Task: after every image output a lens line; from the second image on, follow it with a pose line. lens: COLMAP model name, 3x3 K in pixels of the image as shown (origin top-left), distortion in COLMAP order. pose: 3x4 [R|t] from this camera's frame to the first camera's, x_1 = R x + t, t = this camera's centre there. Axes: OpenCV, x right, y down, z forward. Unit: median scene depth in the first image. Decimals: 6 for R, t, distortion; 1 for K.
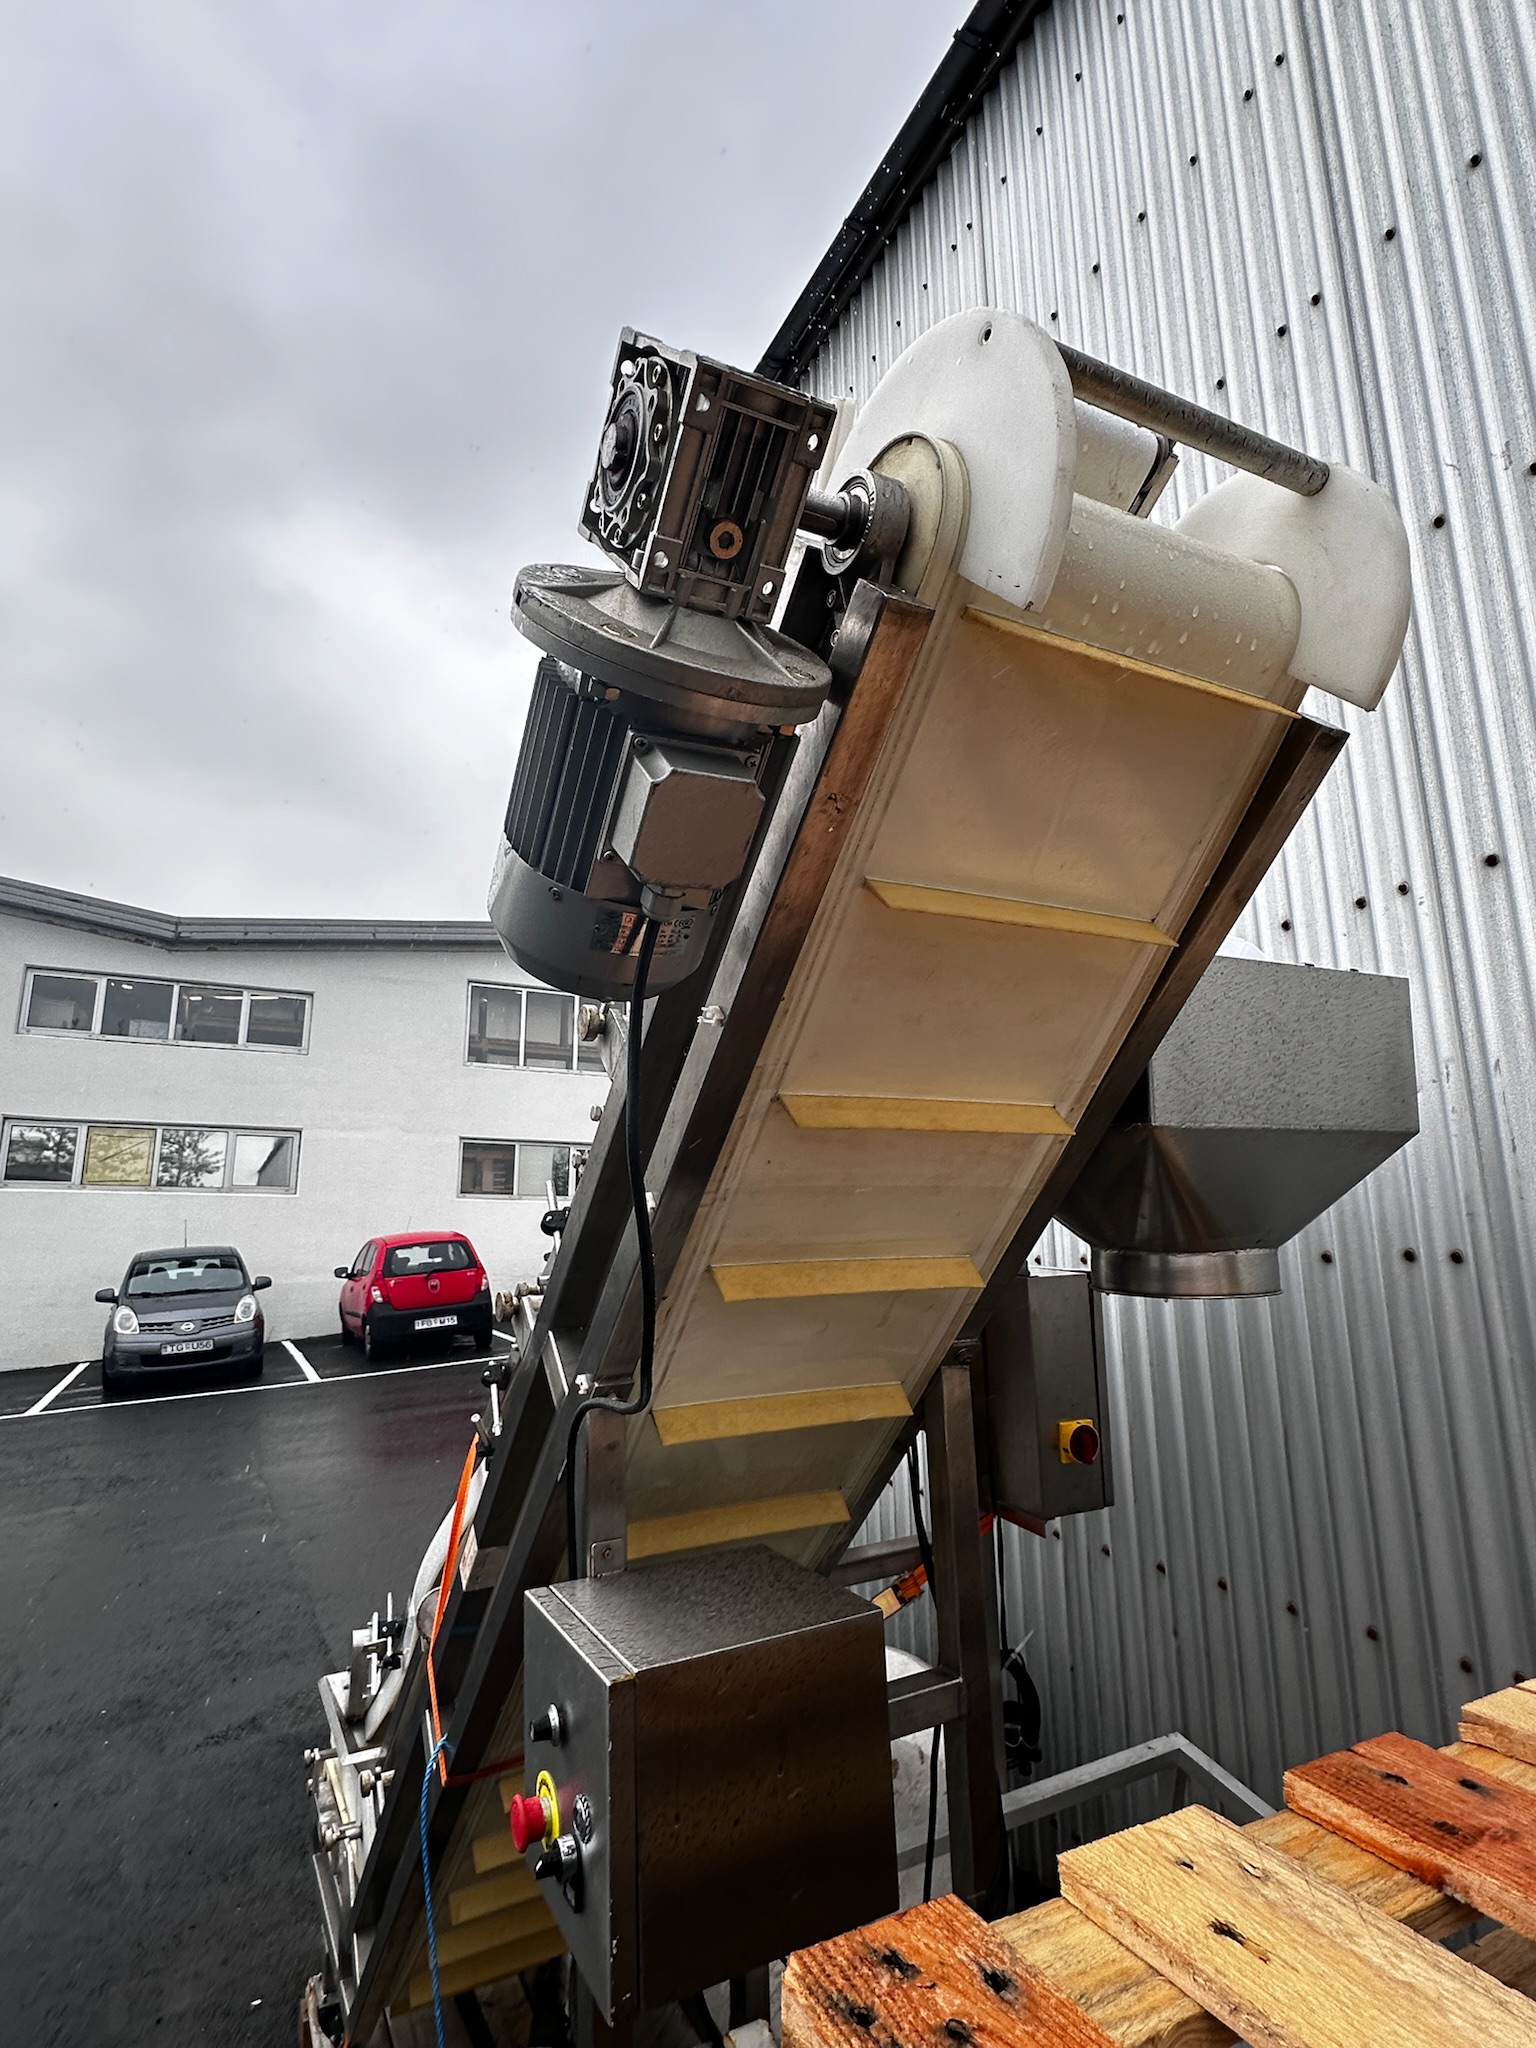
lens RADIAL K [[1091.5, 0, 749.5], [0, 1091.5, 1012.8], [0, 0, 1]] dist [-0.003222, 0.000943]
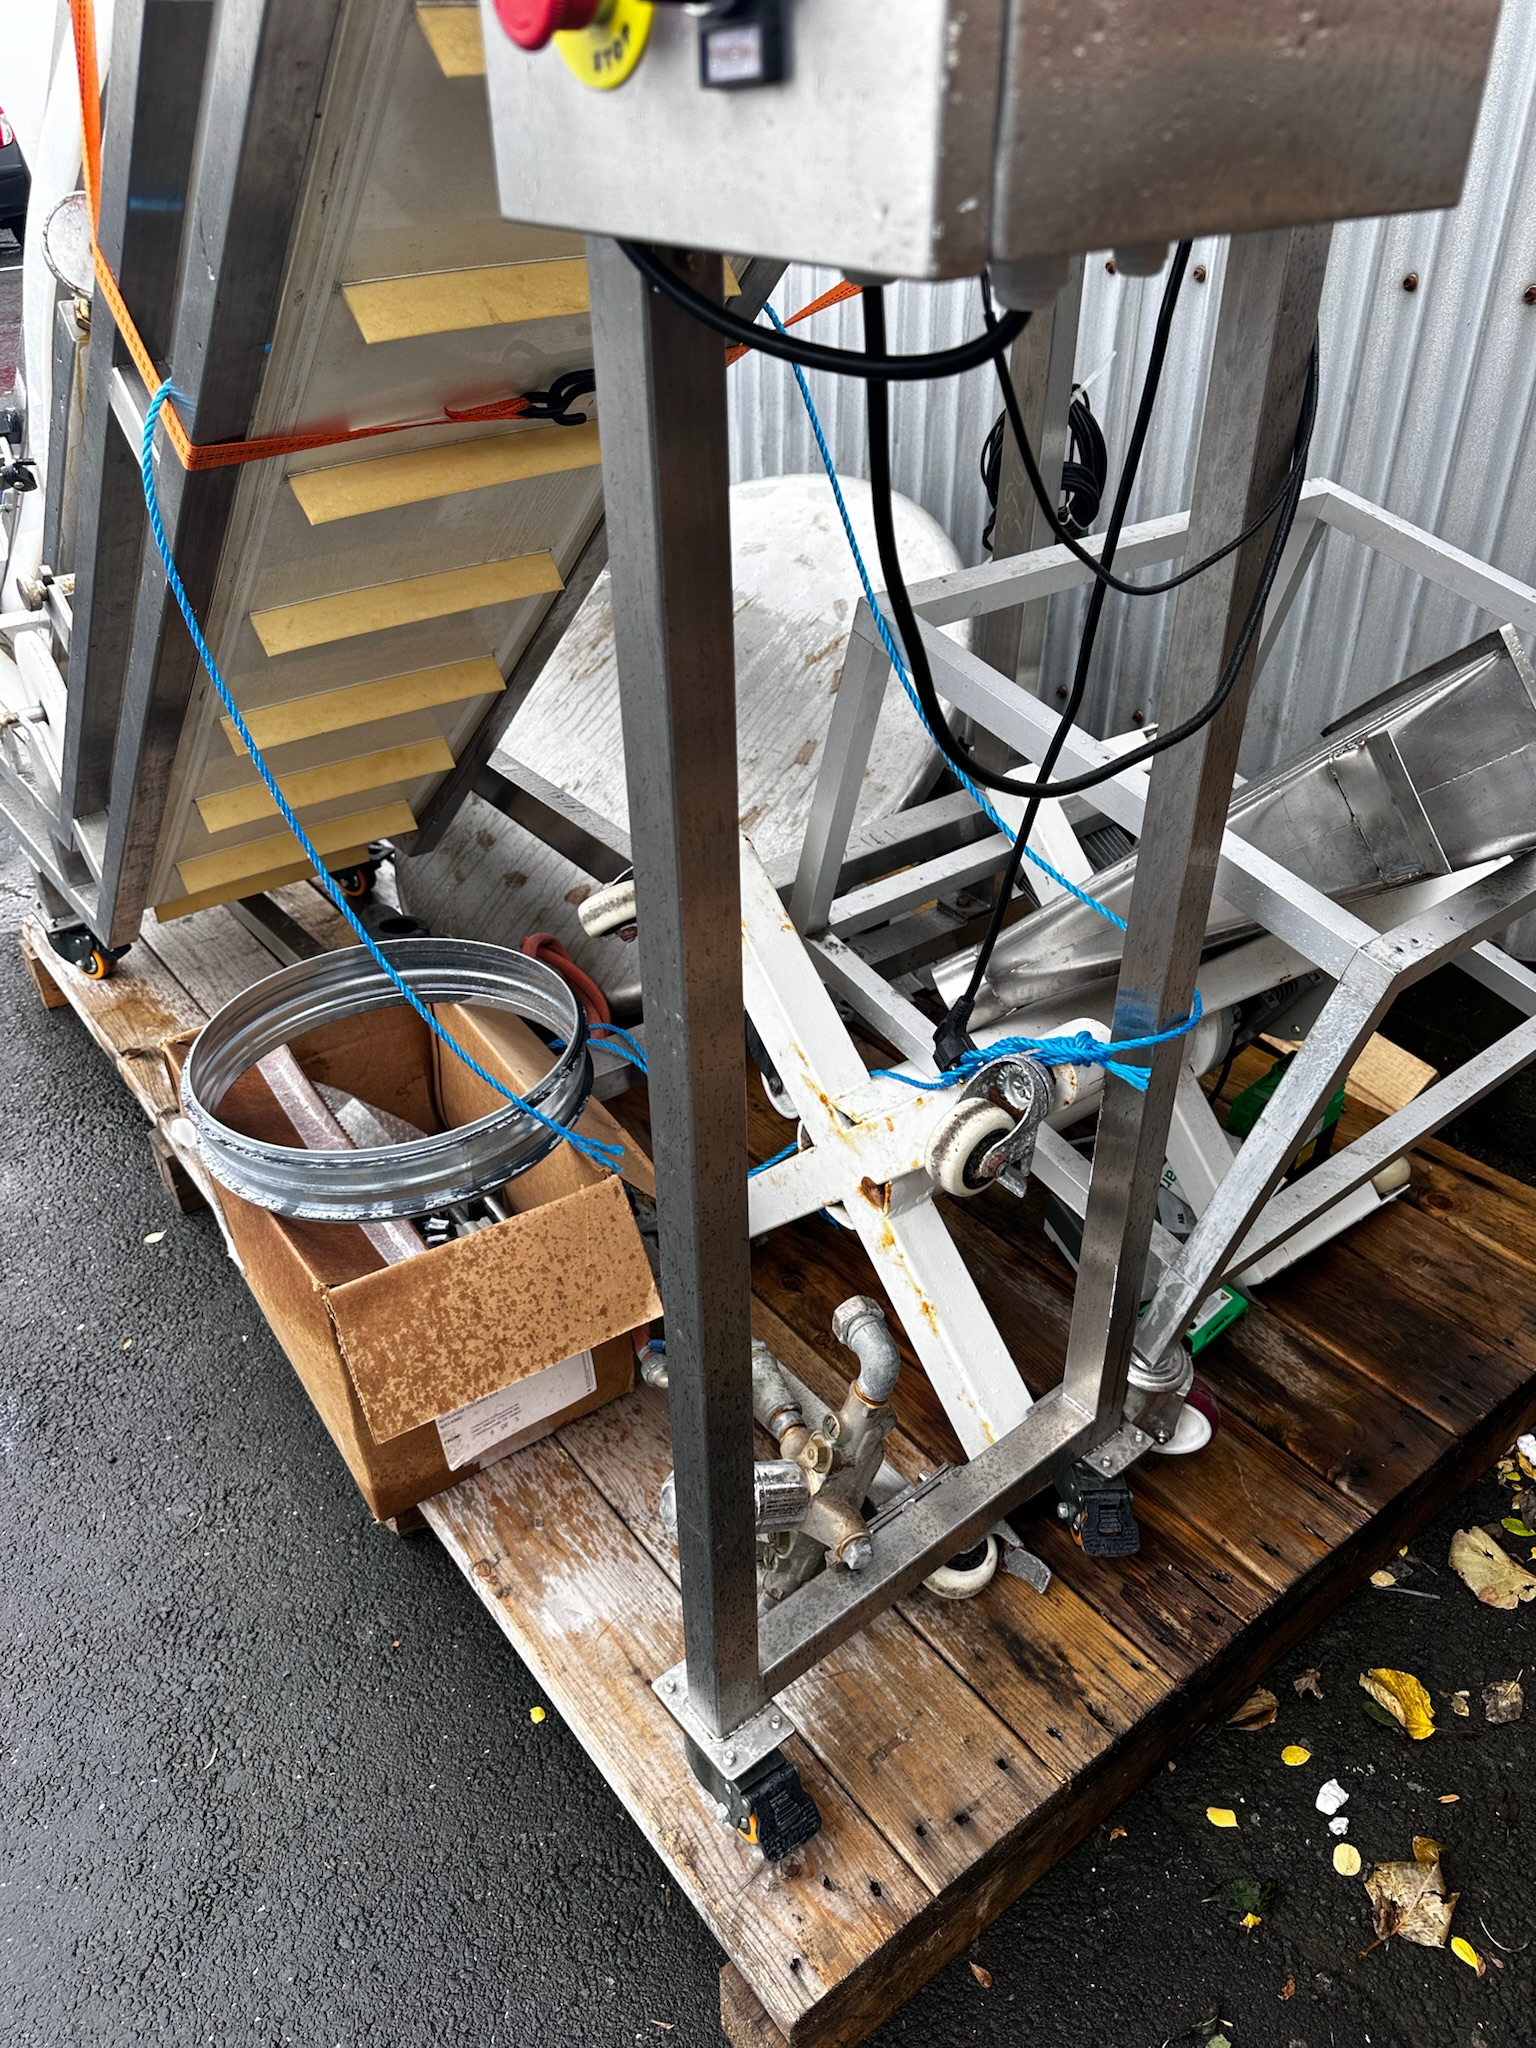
lens RADIAL K [[1449.8, 0, 754.5], [0, 1449.8, 1030.3], [0, 0, 1]] dist [0.047448, -0.002429]
pose [[0.983140, -0.083222, 0.162817, -0.092425], [-0.050376, 0.732691, 0.678695, 0.255867], [-0.175777, -0.675454, 0.716145, 0.160900]]
